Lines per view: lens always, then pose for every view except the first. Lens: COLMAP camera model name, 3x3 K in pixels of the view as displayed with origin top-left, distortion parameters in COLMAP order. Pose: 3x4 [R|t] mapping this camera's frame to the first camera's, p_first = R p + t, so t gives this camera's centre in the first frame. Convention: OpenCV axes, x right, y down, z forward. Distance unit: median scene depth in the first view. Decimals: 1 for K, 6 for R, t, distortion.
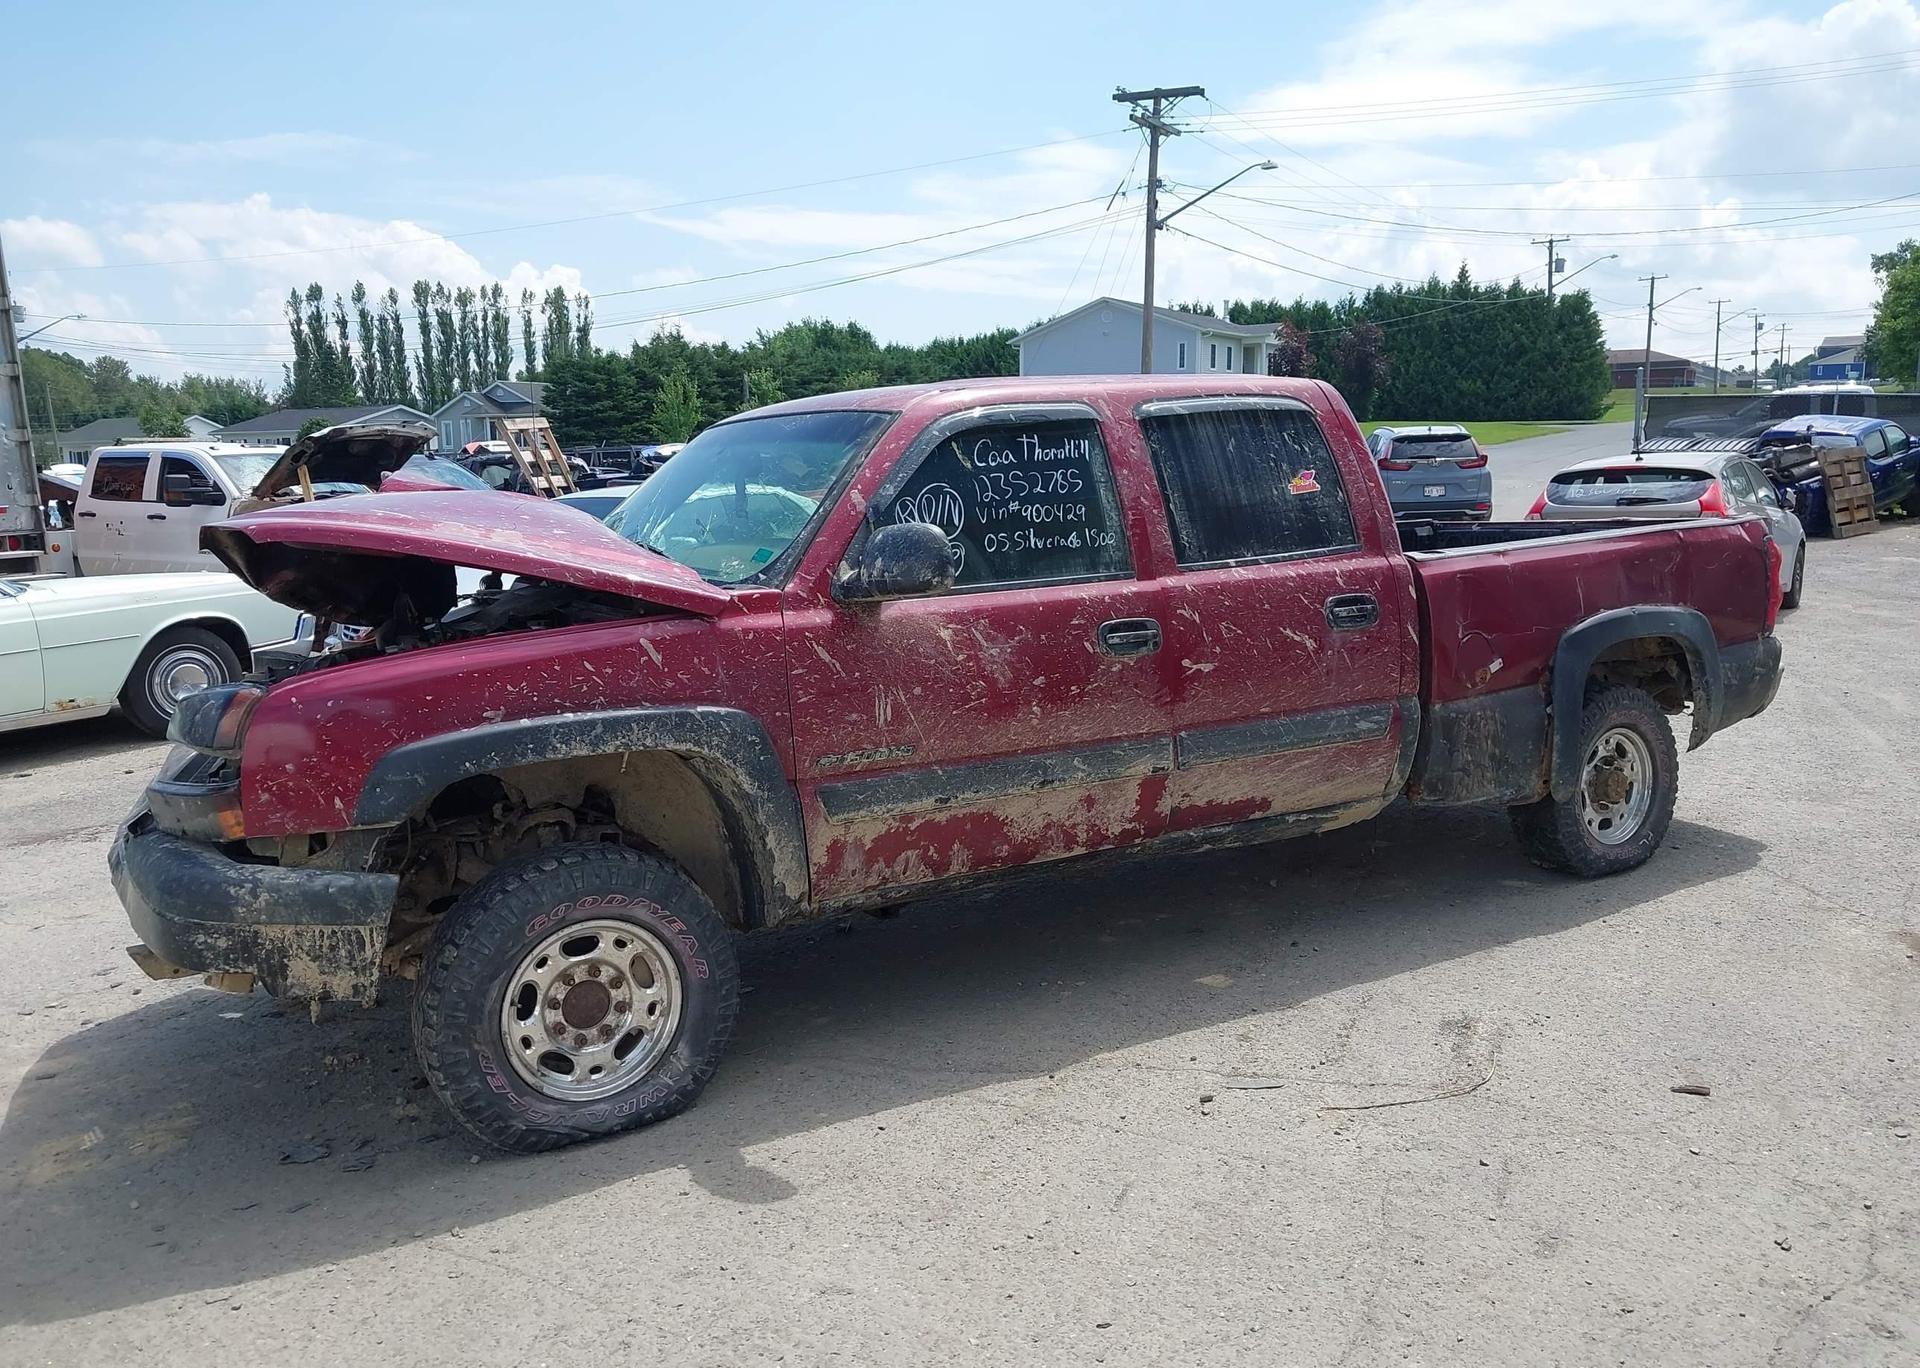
lens RADIAL K [[1522.2, 0, 950.7], [0, 1522.2, 689.2], [0, 0, 1]] dist [0.025916, -0.036386]
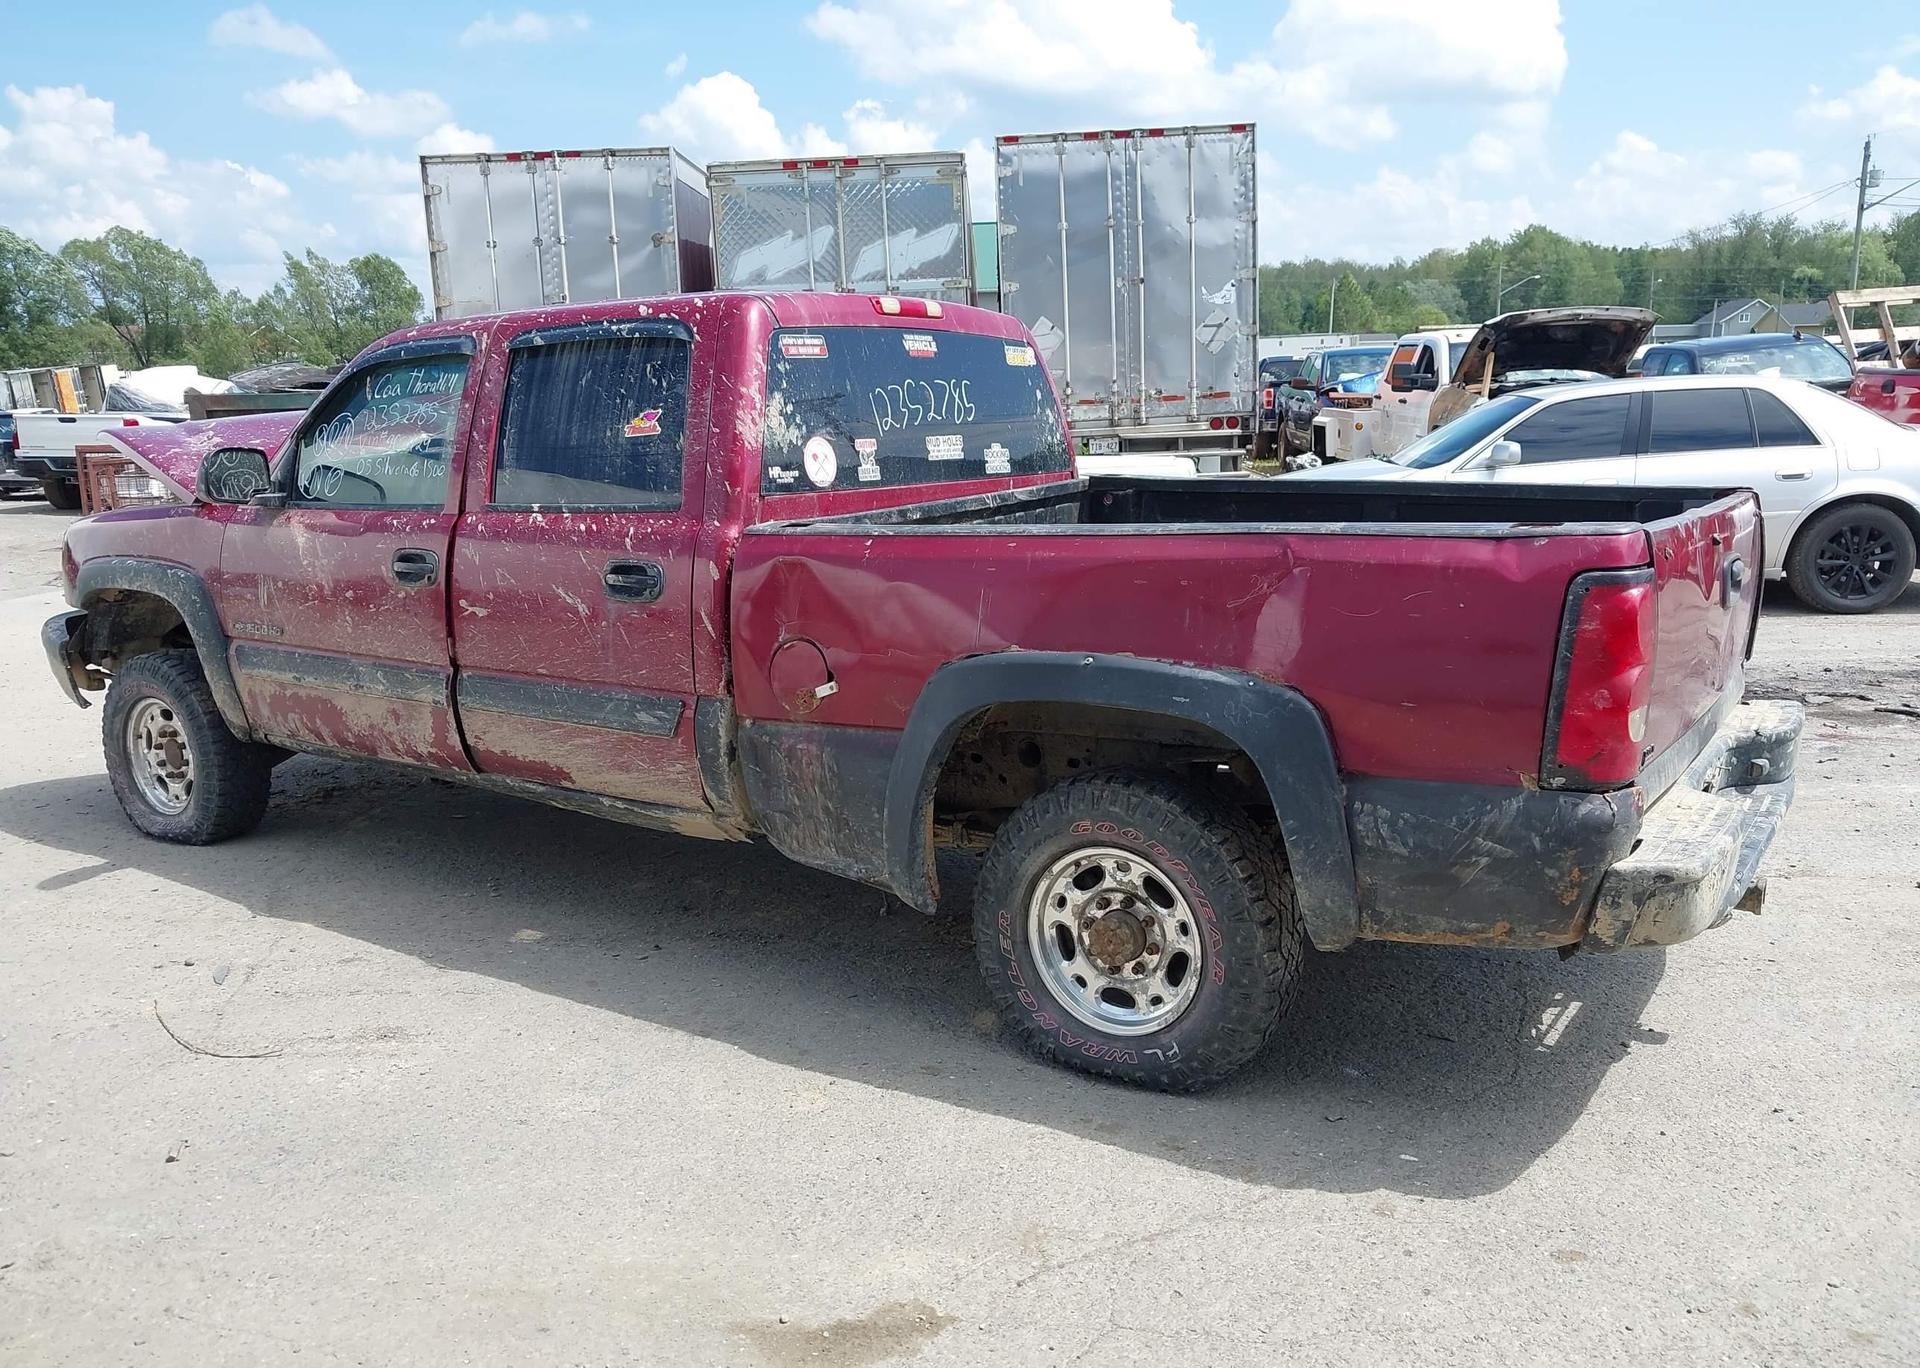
lens RADIAL K [[1522.2, 0, 953.7], [0, 1522.2, 707.7], [0, 0, 1]] dist [0.025916, -0.036386]
pose [[0.418807, 0.204904, -0.884655, 1.094685], [-0.118669, 0.978204, 0.170393, -0.146691], [0.900288, 0.033620, 0.433995, 0.794321]]
